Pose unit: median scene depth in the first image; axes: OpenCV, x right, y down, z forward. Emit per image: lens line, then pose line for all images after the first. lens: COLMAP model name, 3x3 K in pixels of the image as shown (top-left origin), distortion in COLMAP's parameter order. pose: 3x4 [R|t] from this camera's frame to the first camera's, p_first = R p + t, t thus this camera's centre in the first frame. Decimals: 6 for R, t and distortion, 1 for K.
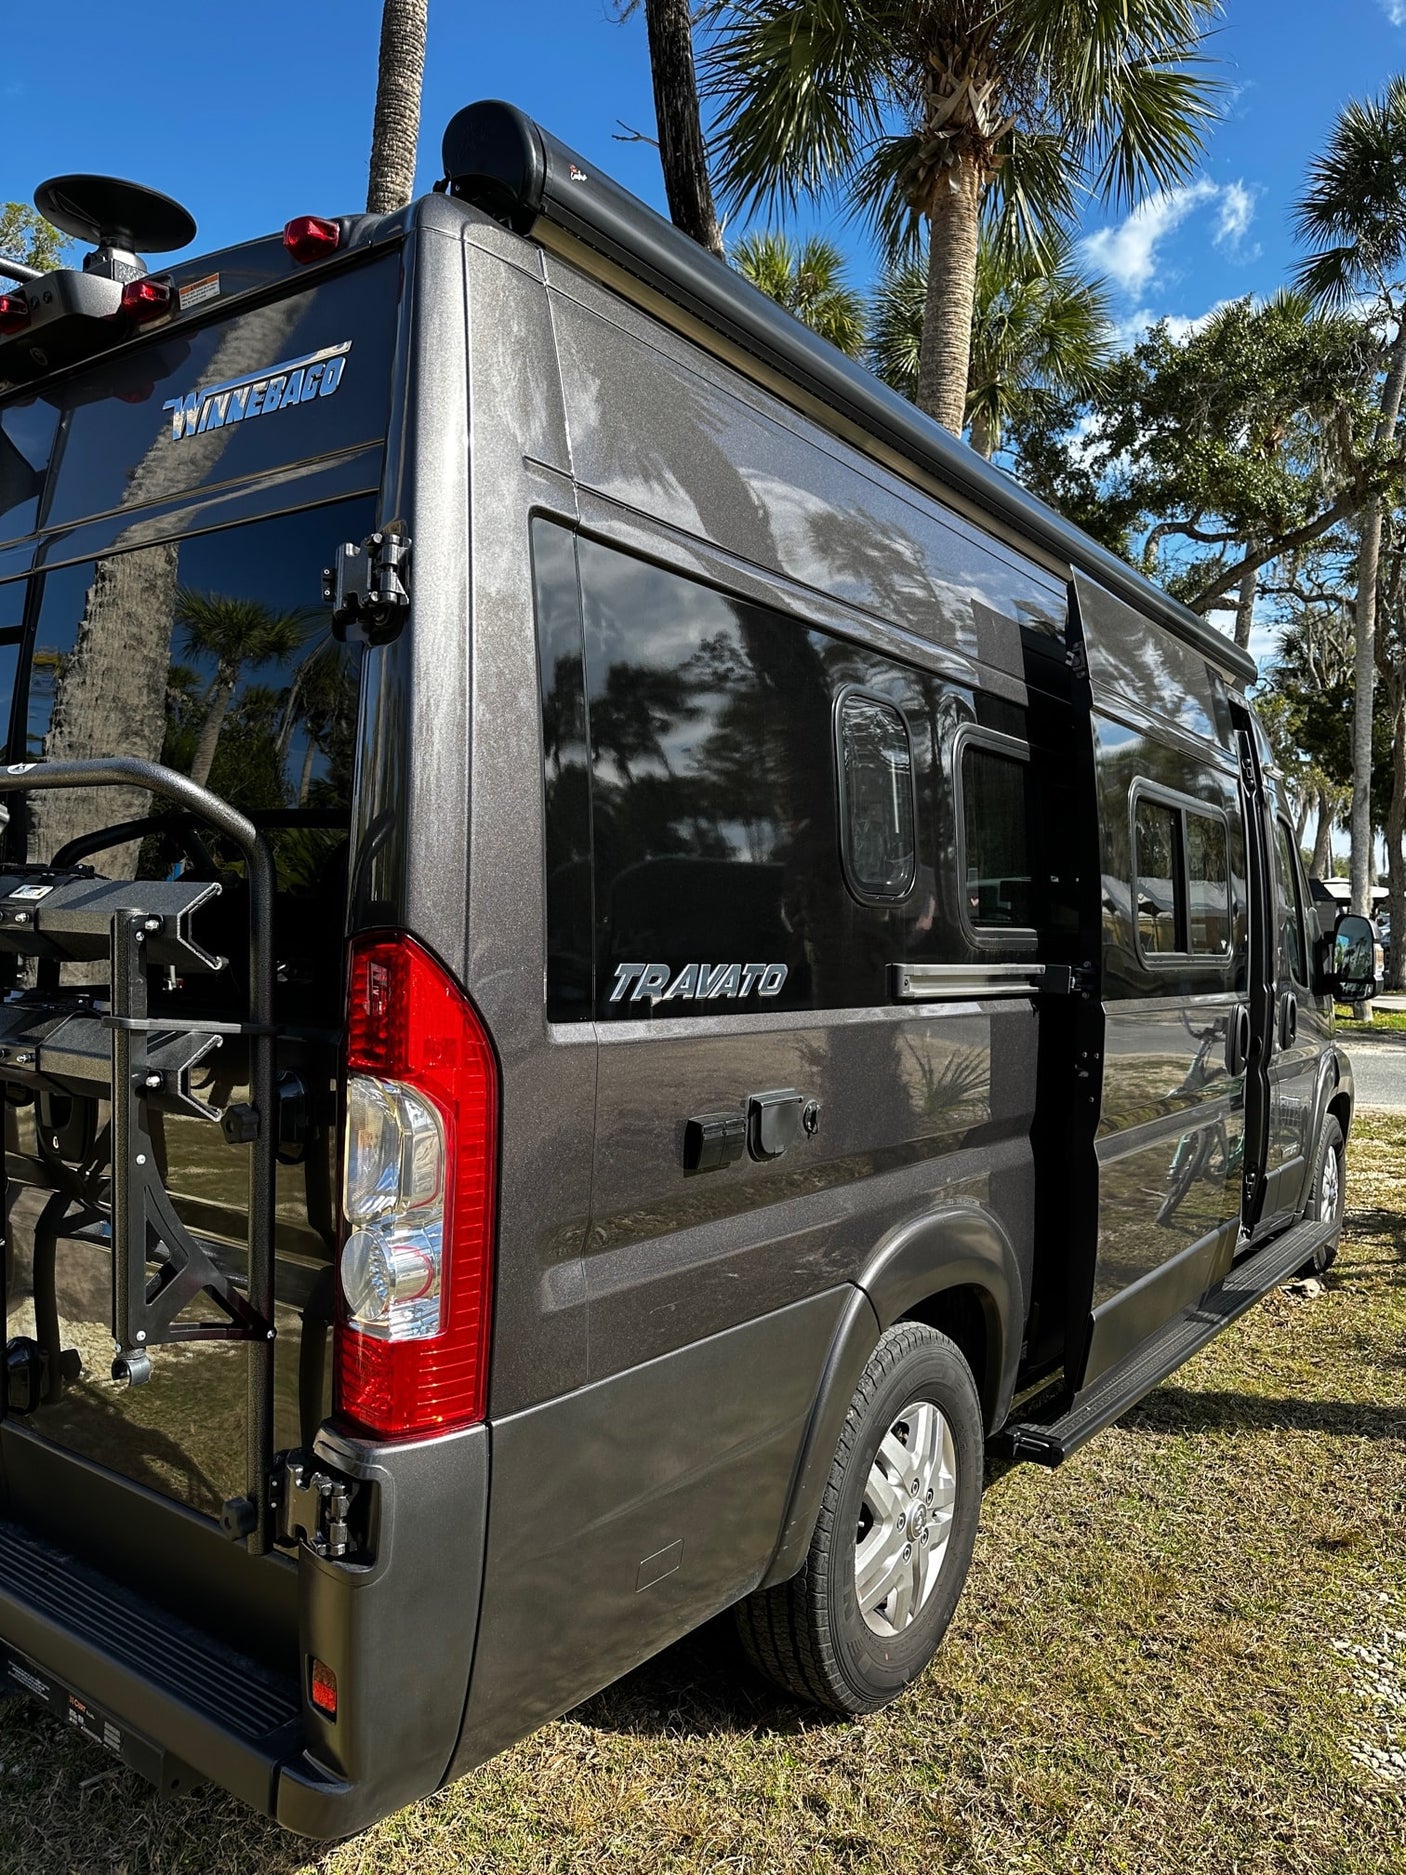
lens RADIAL K [[1198.6, 0, 682.9], [0, 1198.6, 939.6], [0, 0, 1]] dist [0.013925, -0.020605]
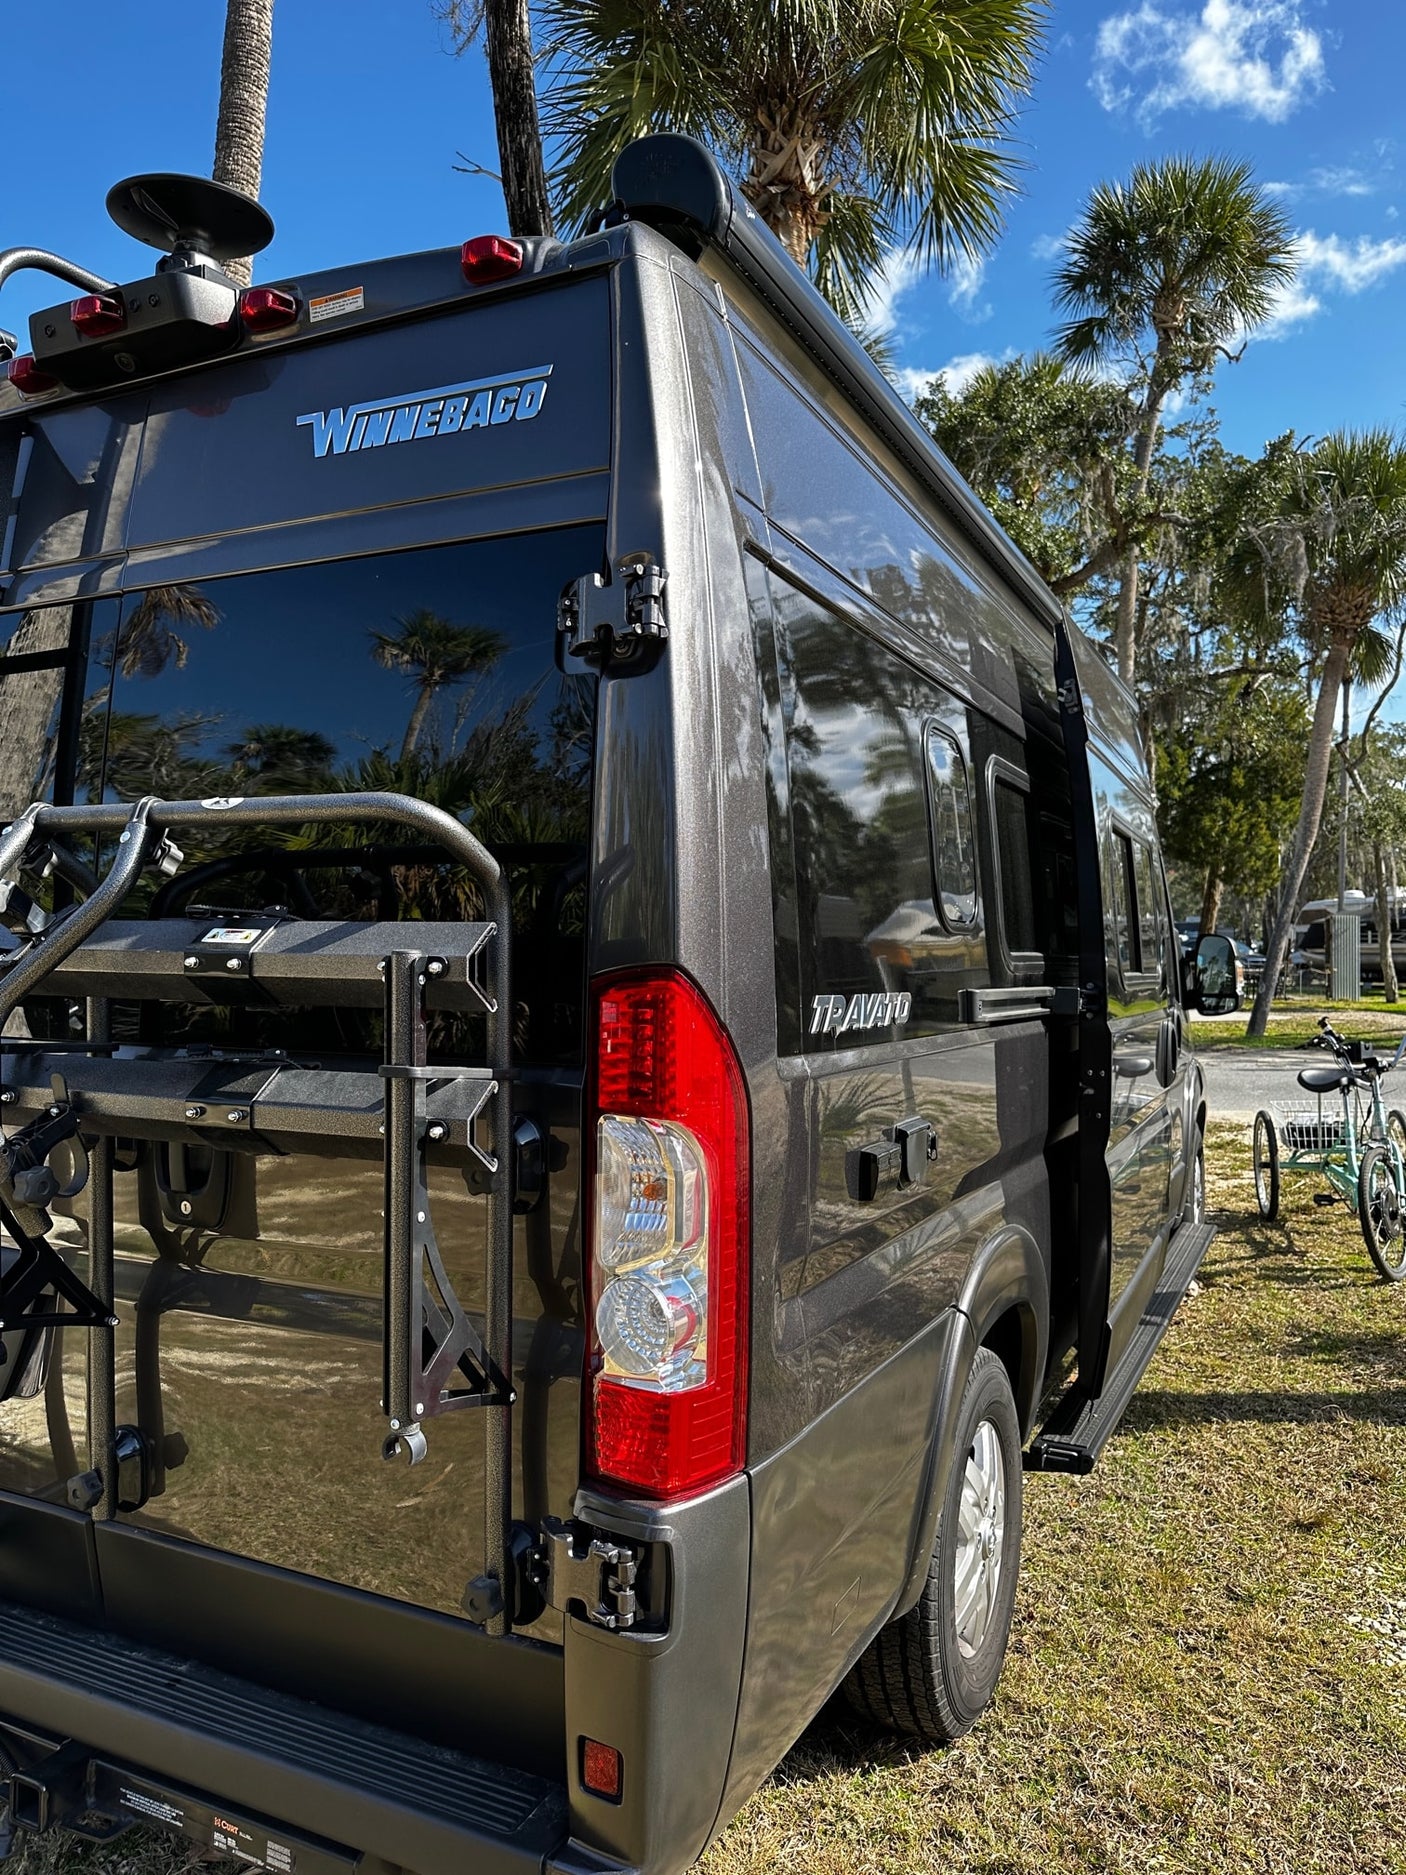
lens RADIAL K [[1208.3, 0, 635.3], [0, 1208.3, 937.5], [0, 0, 1]] dist [0.006112, -0.013713]
pose [[0.988486, -0.019894, 0.150000, -0.222829], [0.024053, 0.999374, -0.025960, -0.003837], [-0.149389, 0.029269, 0.988345, 0.019777]]
